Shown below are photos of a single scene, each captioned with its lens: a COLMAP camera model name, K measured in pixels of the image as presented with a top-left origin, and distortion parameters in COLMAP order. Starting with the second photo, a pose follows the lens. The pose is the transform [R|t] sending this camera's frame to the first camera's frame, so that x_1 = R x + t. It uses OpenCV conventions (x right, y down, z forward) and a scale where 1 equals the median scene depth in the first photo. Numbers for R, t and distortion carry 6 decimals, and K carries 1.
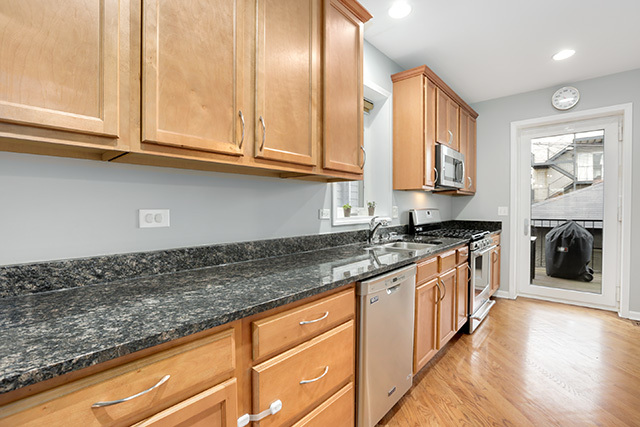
lens RADIAL K [[296.6, 0, 333.4], [0, 296.6, 218.4], [0, 0, 1]] dist [-0.034595, 0.005938]
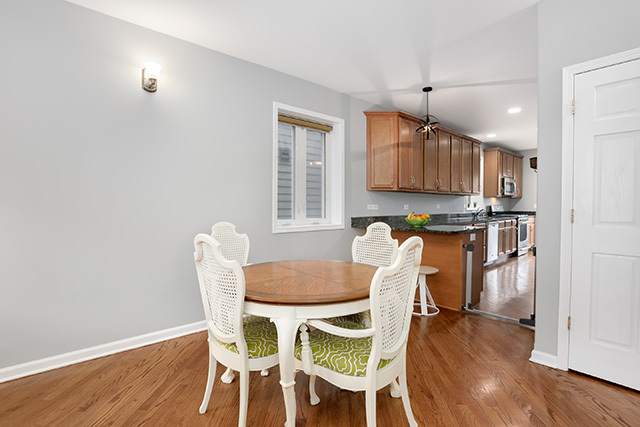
lens RADIAL K [[296.6, 0, 325.7], [0, 296.6, 211.6], [0, 0, 1]] dist [-0.034595, 0.005938]
pose [[0.986012, 0.007118, -0.166525, -0.636469], [-0.009124, 0.999895, -0.011287, 0.059869], [0.166427, 0.012648, 0.985973, -1.506413]]
